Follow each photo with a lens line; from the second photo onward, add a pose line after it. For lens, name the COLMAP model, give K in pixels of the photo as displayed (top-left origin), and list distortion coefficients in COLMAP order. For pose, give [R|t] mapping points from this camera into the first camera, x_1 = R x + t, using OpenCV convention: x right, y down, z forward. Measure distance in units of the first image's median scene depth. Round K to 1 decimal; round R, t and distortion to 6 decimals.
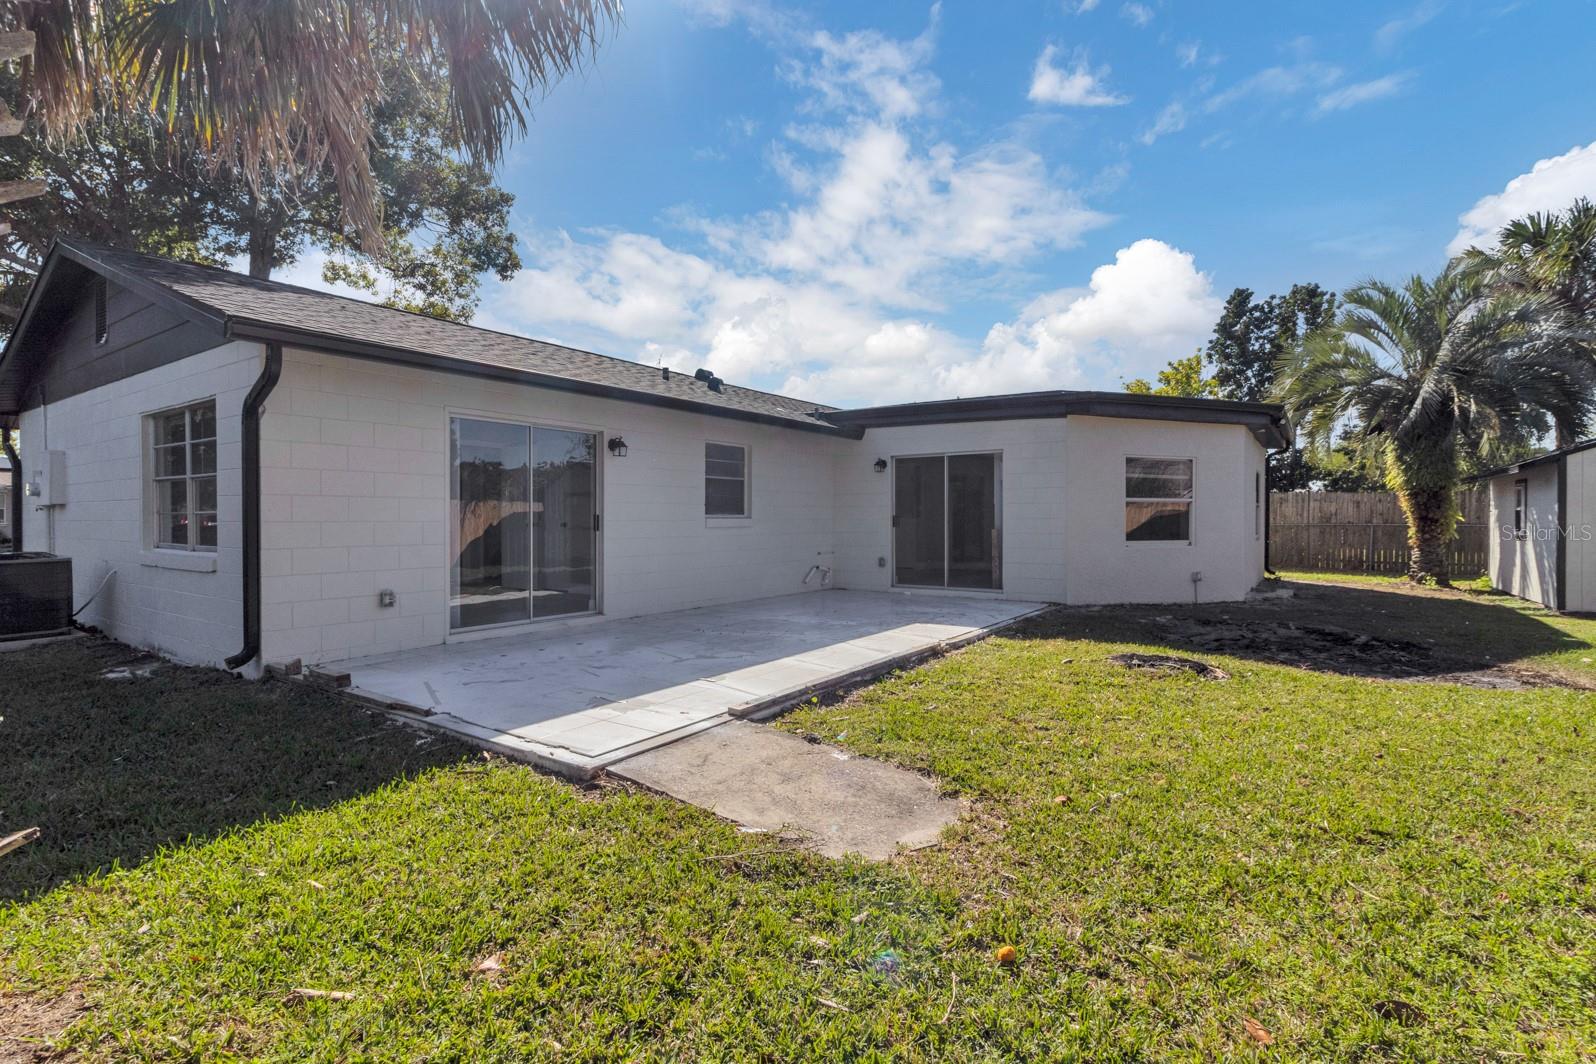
lens RADIAL K [[744.8, 0, 798.9], [0, 744.8, 512.3], [0, 0, 1]] dist [-0.003718, 0.000065]
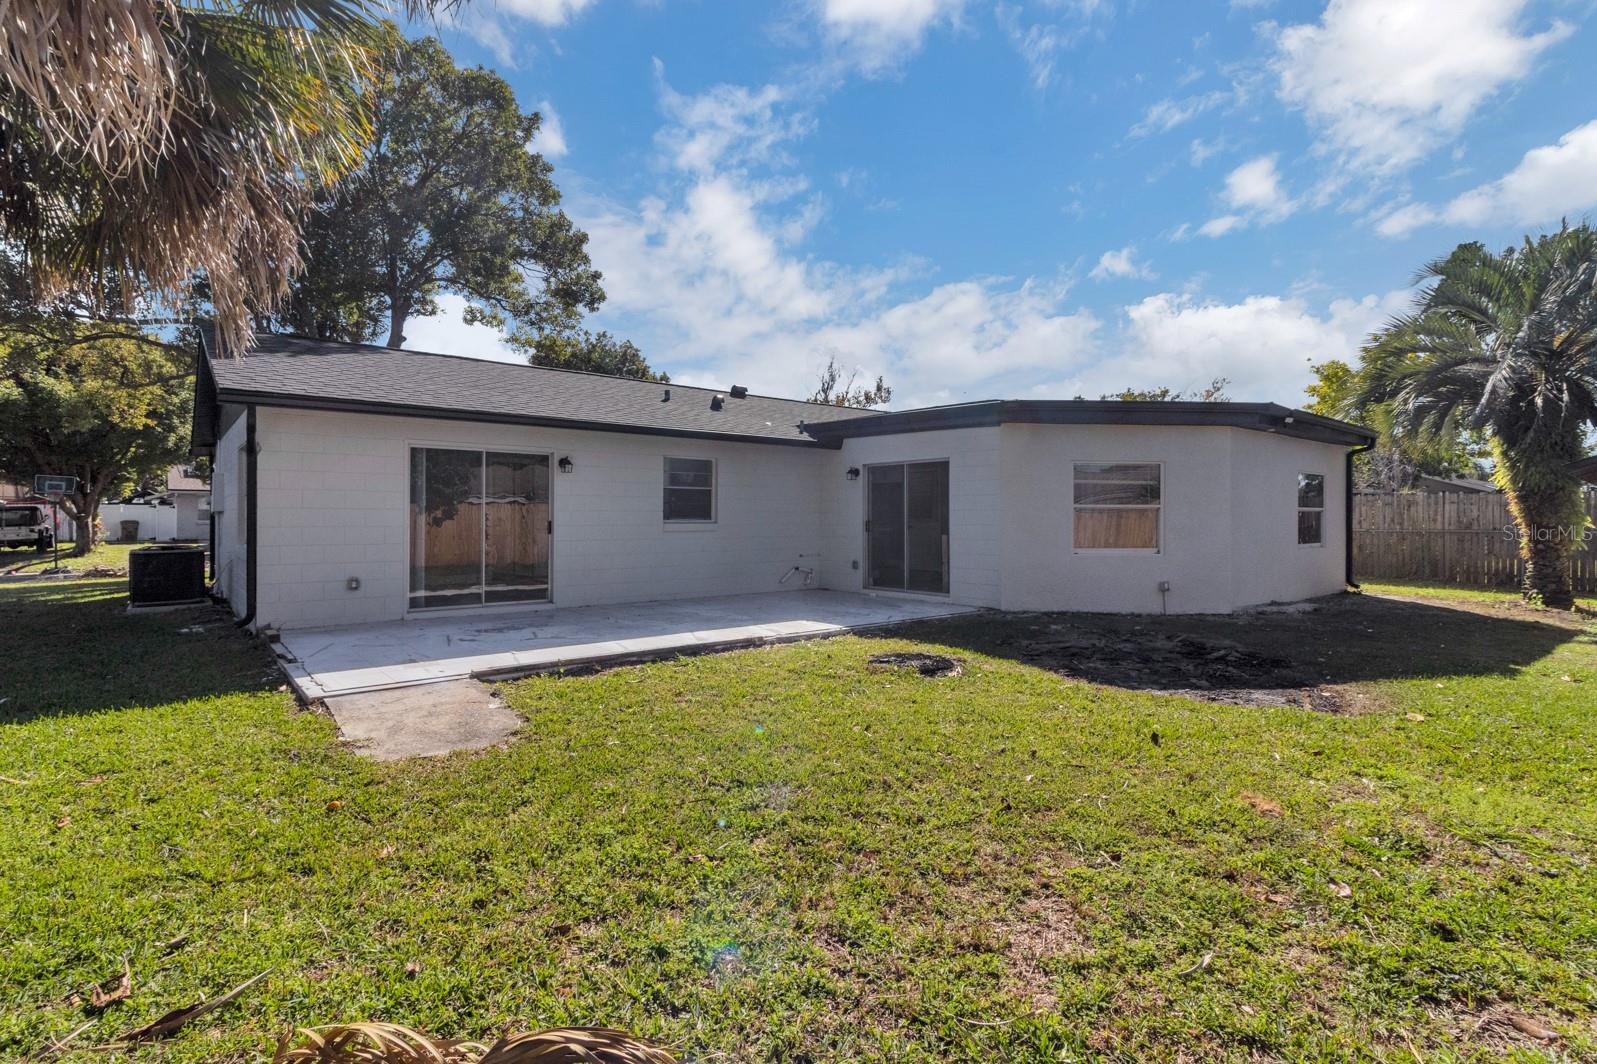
lens RADIAL K [[758.9, 0, 797.7], [0, 758.9, 507.8], [0, 0, 1]] dist [-0.005196, -0.000222]
pose [[0.964201, -0.001034, -0.265170, 0.305134], [-0.000531, 0.999983, -0.005830, -0.007399], [0.265172, 0.005762, 0.964184, -0.058496]]
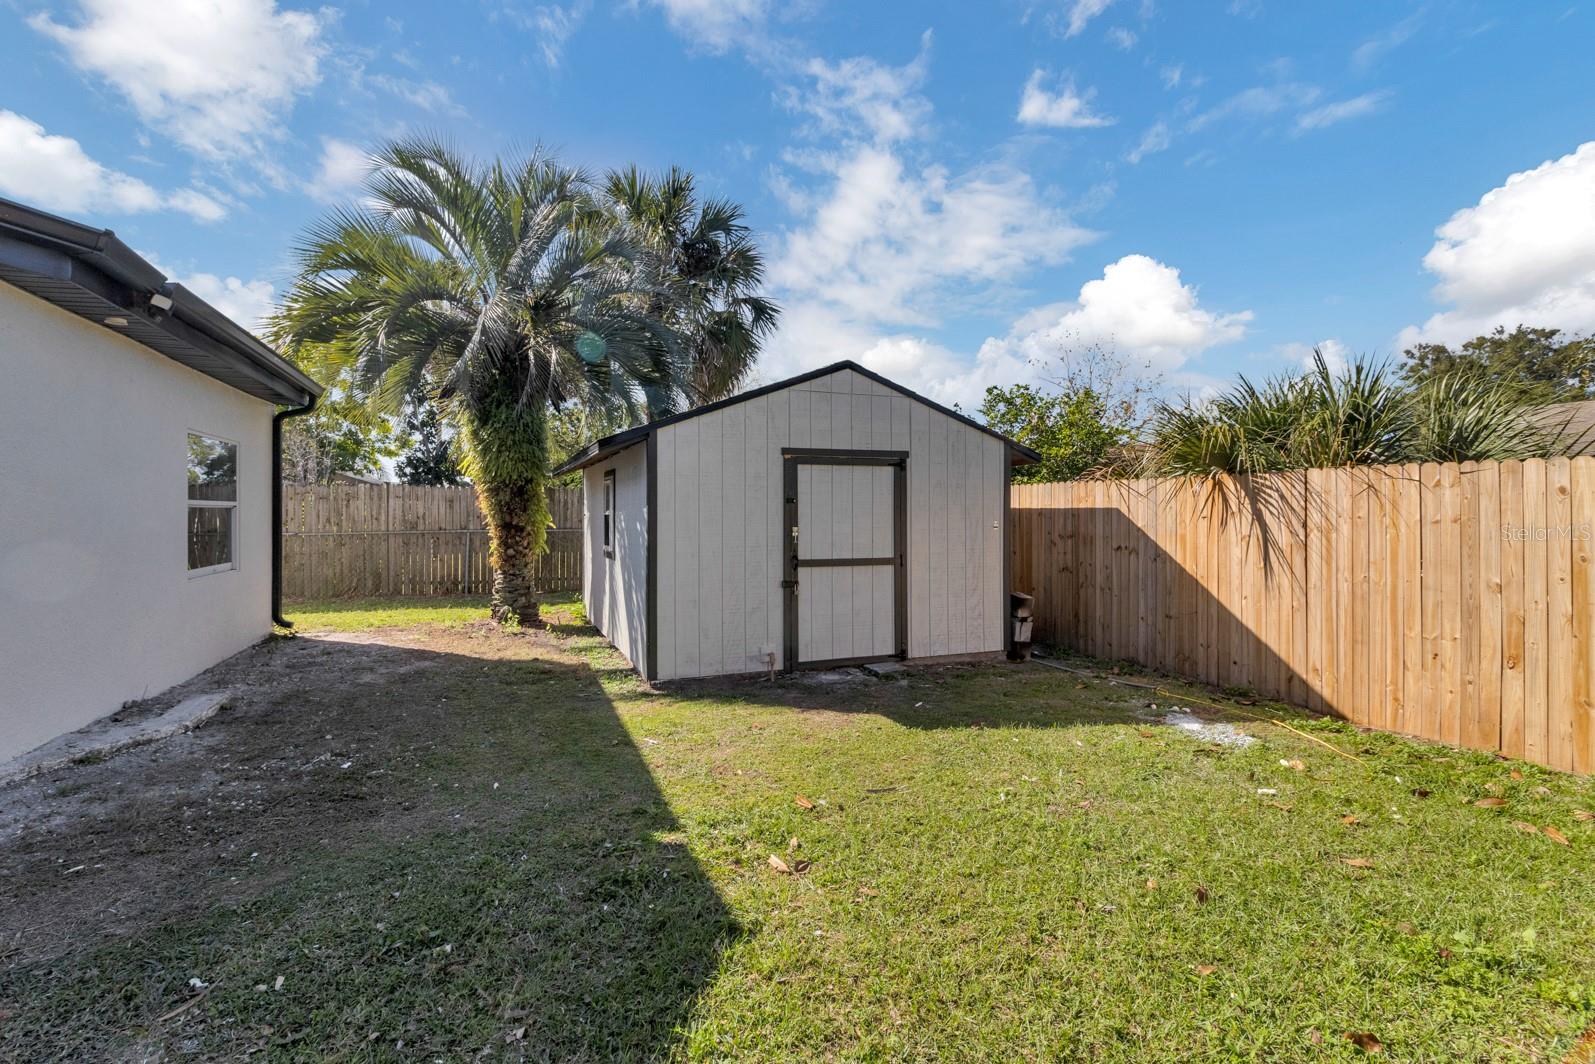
lens RADIAL K [[758.0, 0, 796.7], [0, 758.0, 507.8], [0, 0, 1]] dist [-0.005196, -0.000222]
pose [[0.552709, -0.001097, 0.833373, 0.483889], [0.000744, 0.999999, 0.000824, -0.009872], [-0.833374, 0.000165, 0.552710, 0.467828]]
